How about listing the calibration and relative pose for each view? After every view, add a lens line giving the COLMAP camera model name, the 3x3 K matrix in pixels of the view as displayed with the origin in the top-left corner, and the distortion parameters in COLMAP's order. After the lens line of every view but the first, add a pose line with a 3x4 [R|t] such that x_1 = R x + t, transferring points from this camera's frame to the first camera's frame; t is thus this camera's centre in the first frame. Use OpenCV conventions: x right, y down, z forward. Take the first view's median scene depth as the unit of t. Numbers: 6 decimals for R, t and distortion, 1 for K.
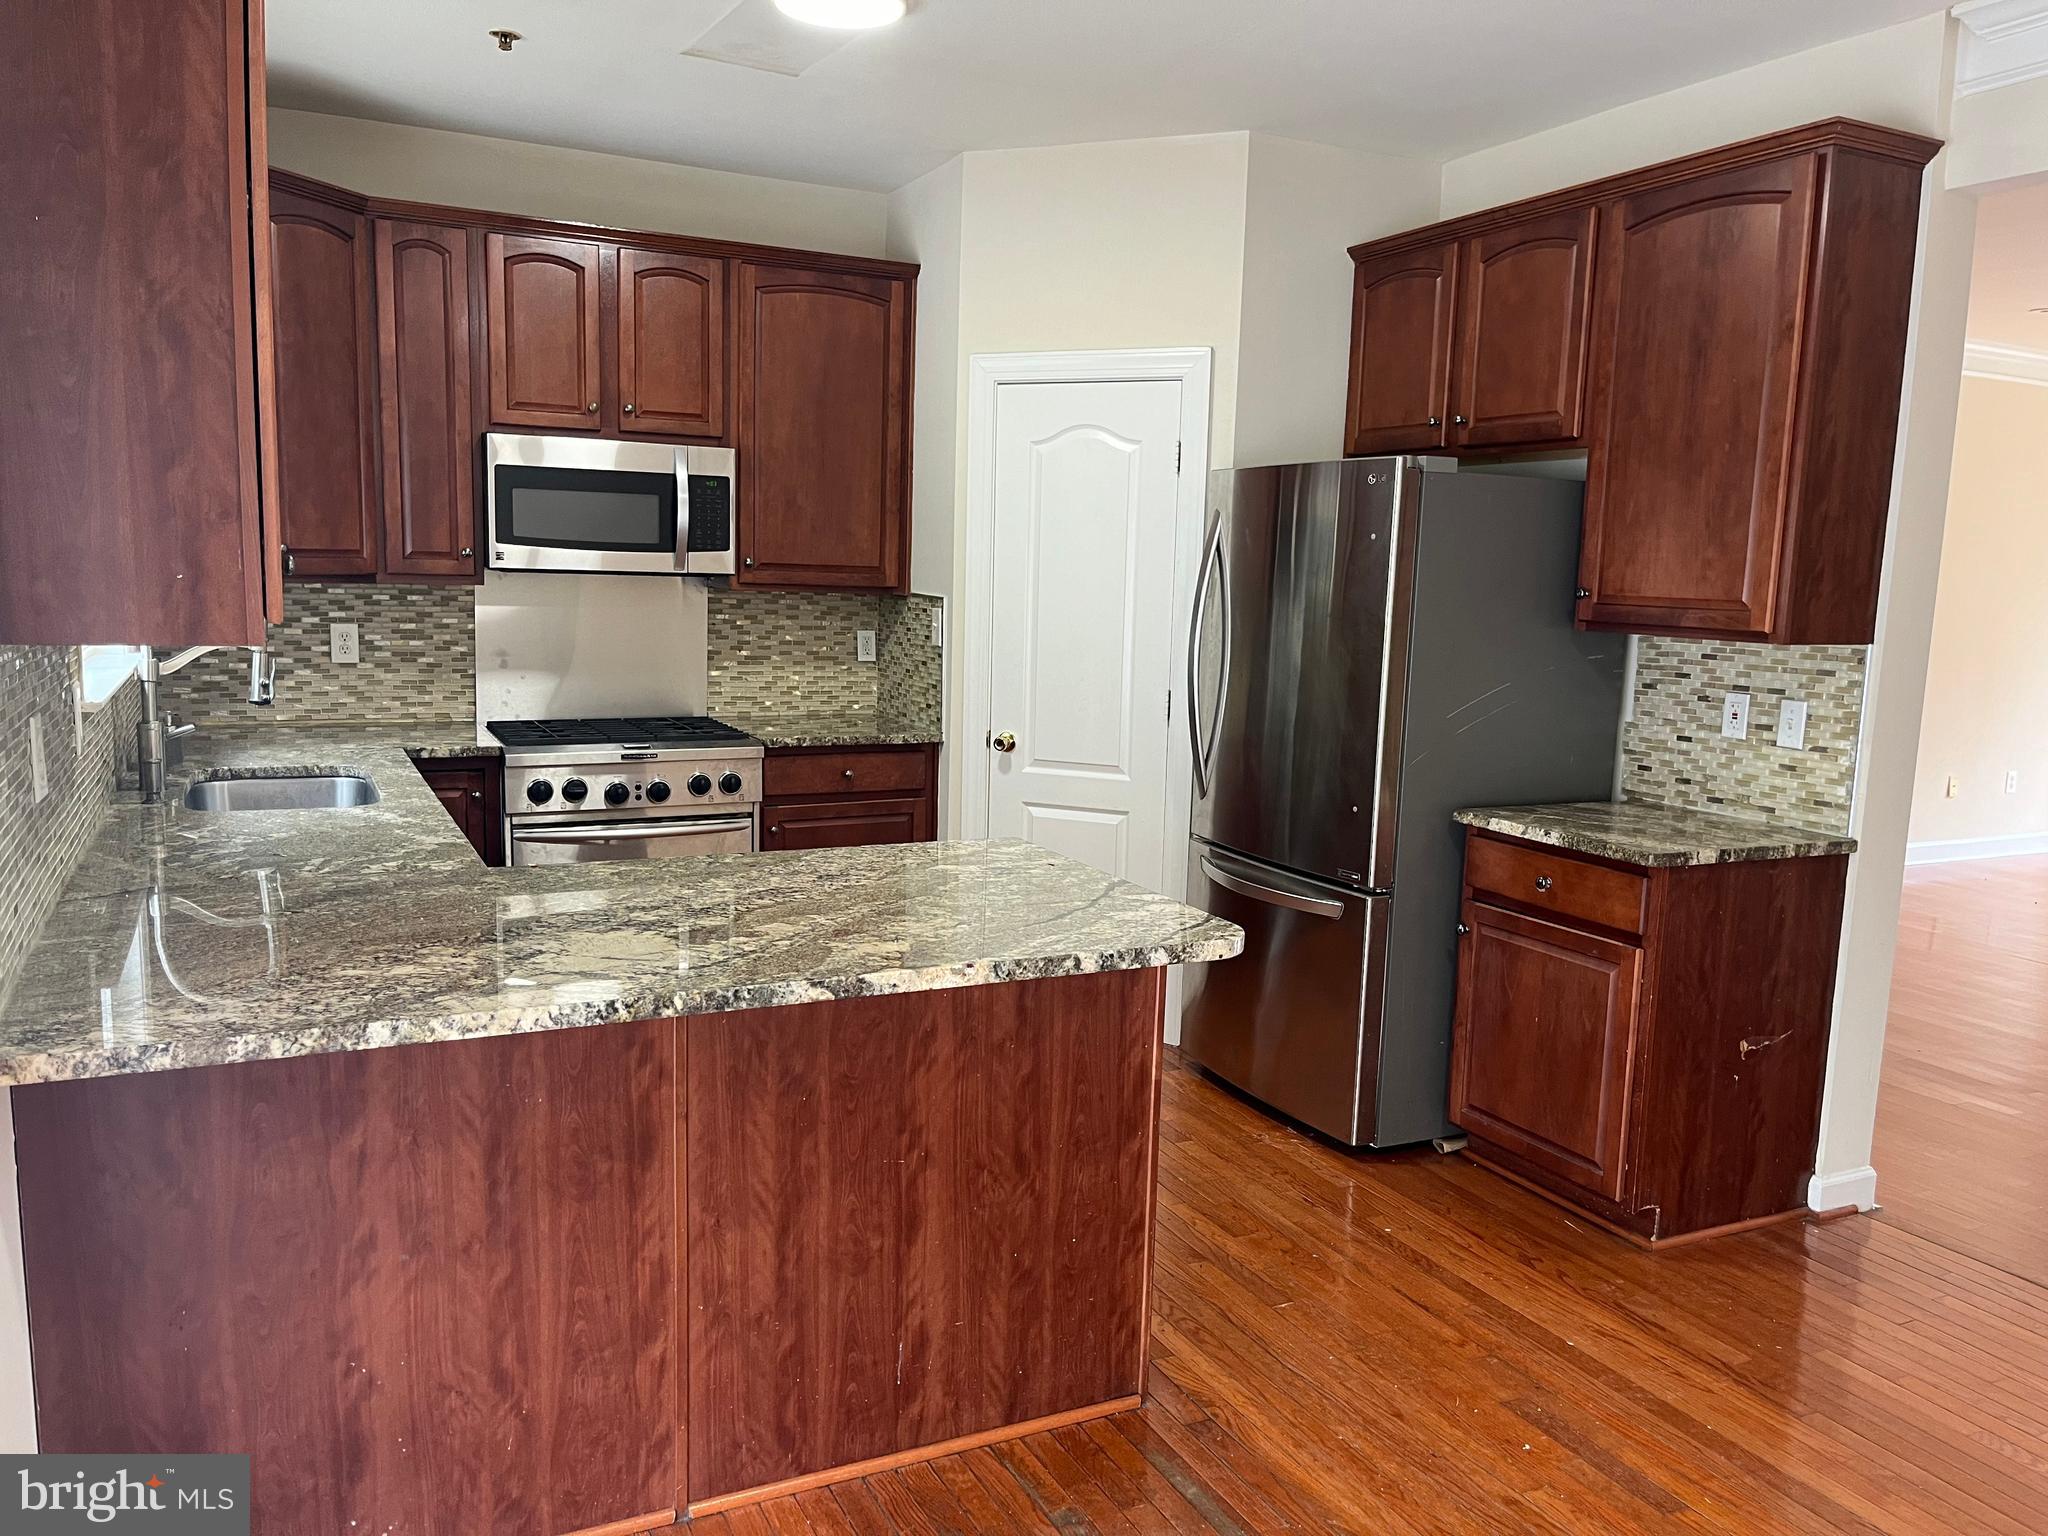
lens RADIAL K [[1555.9, 0, 1029.4], [0, 1555.9, 783.7], [0, 0, 1]] dist [0.060137, -0.080271]
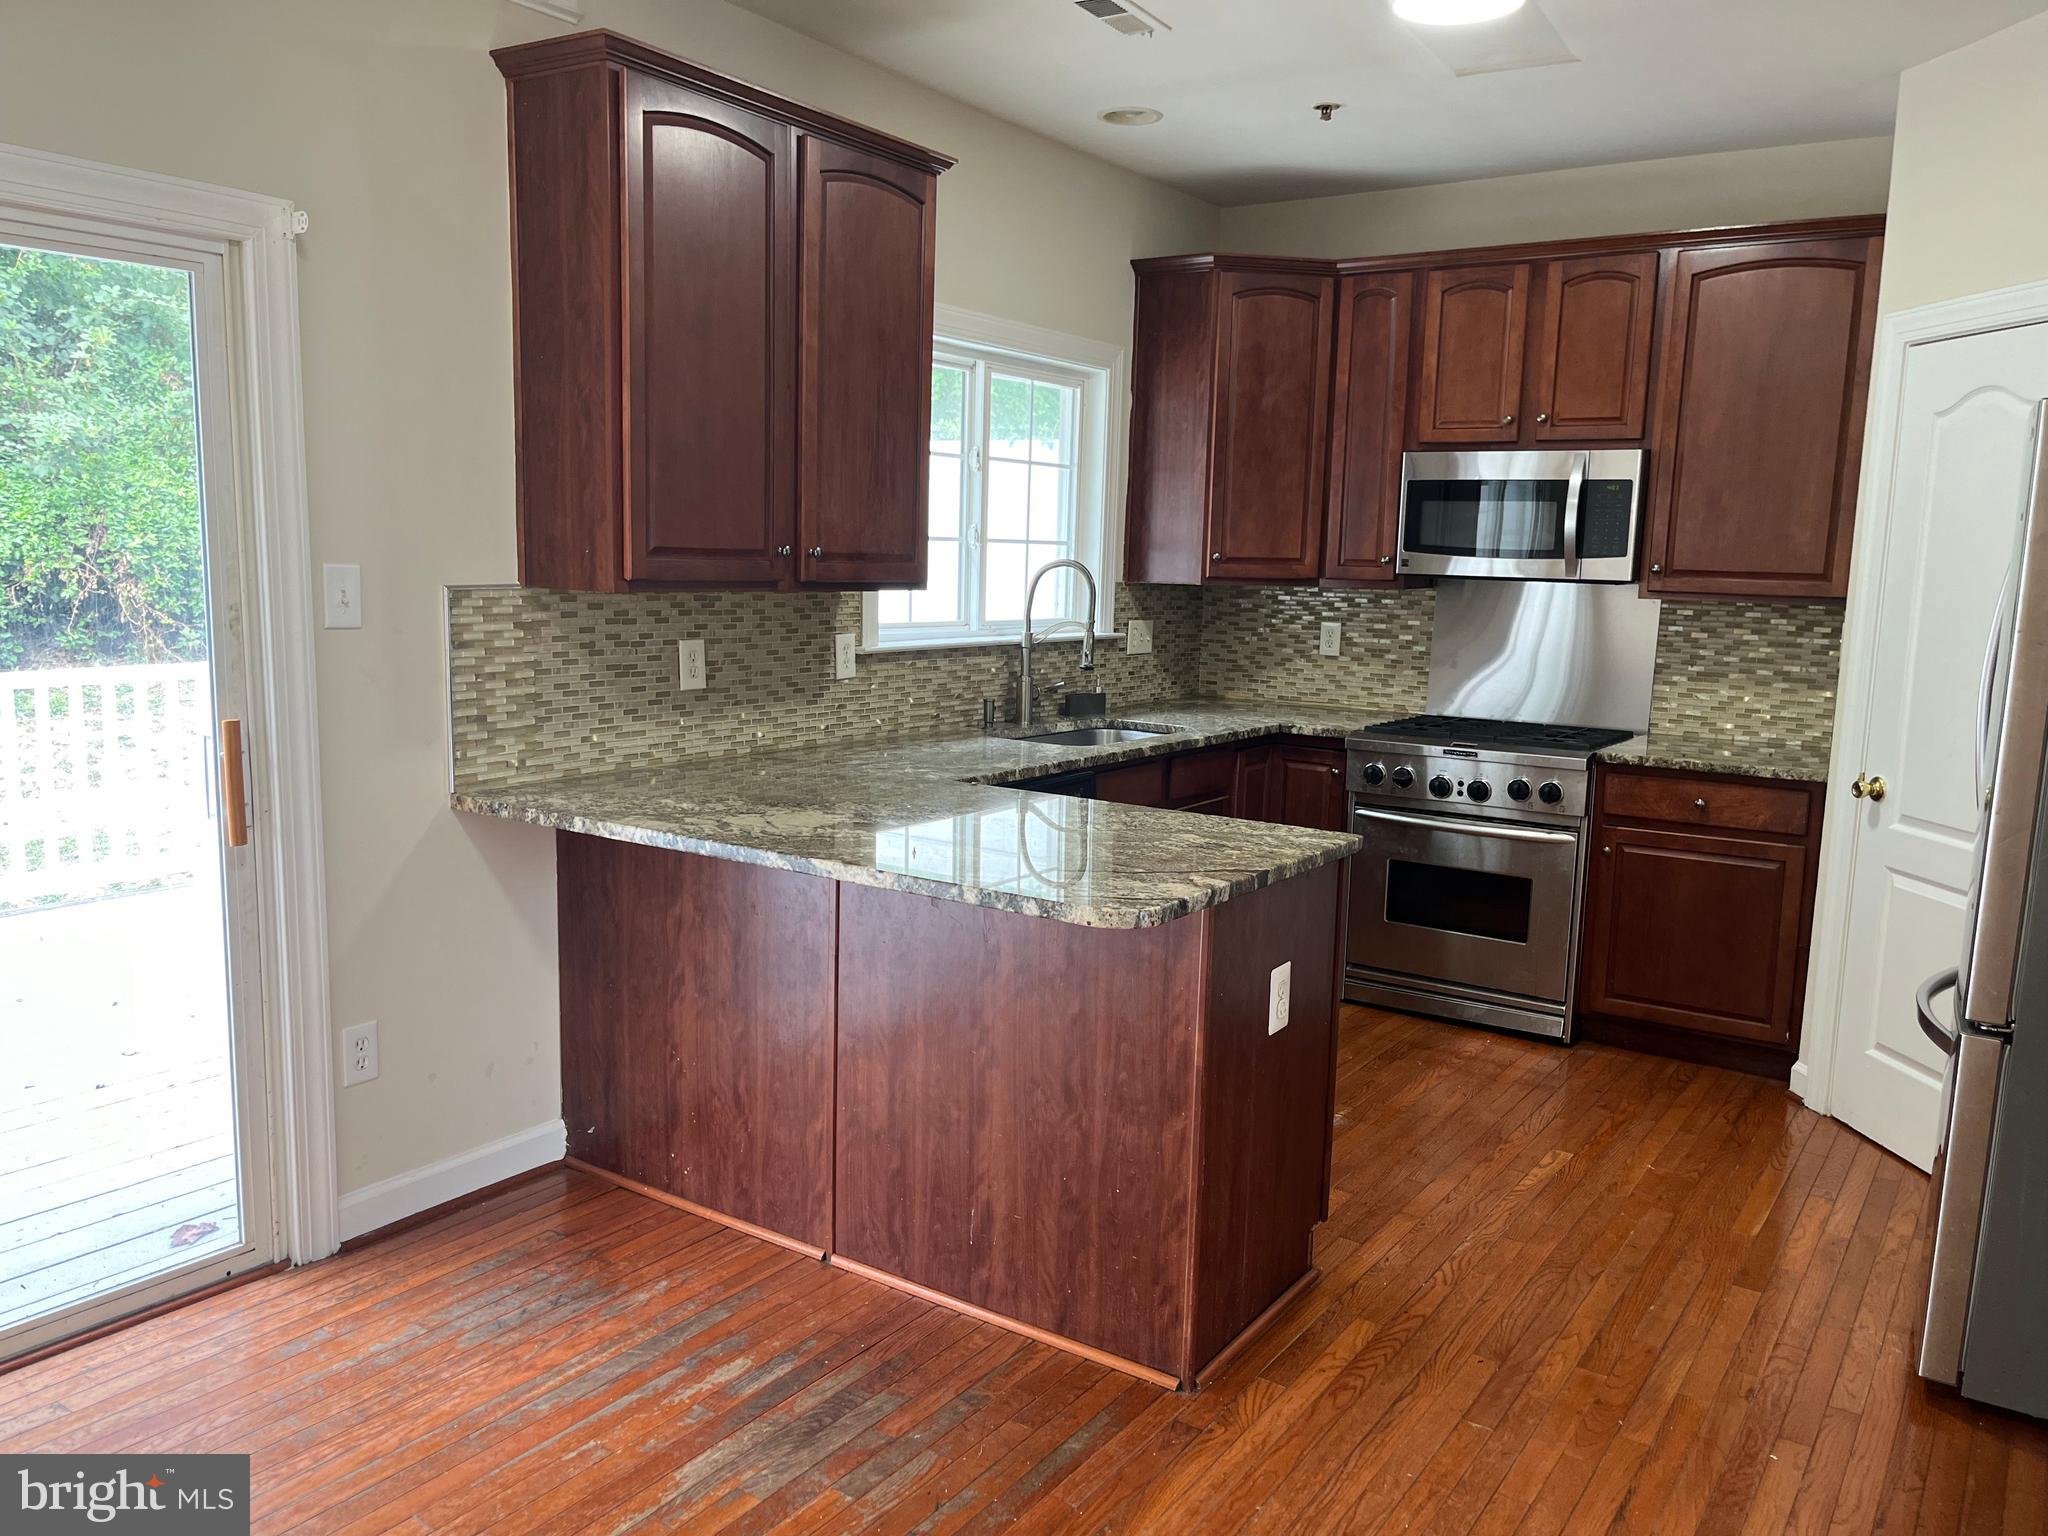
lens RADIAL K [[1555.9, 0, 1033.1], [0, 1555.9, 784.2], [0, 0, 1]] dist [0.060137, -0.080271]
pose [[0.497294, 0.116339, -0.859747, 0.500421], [-0.136297, 0.989139, 0.055012, -0.015713], [0.856809, 0.089823, 0.507749, 0.228519]]
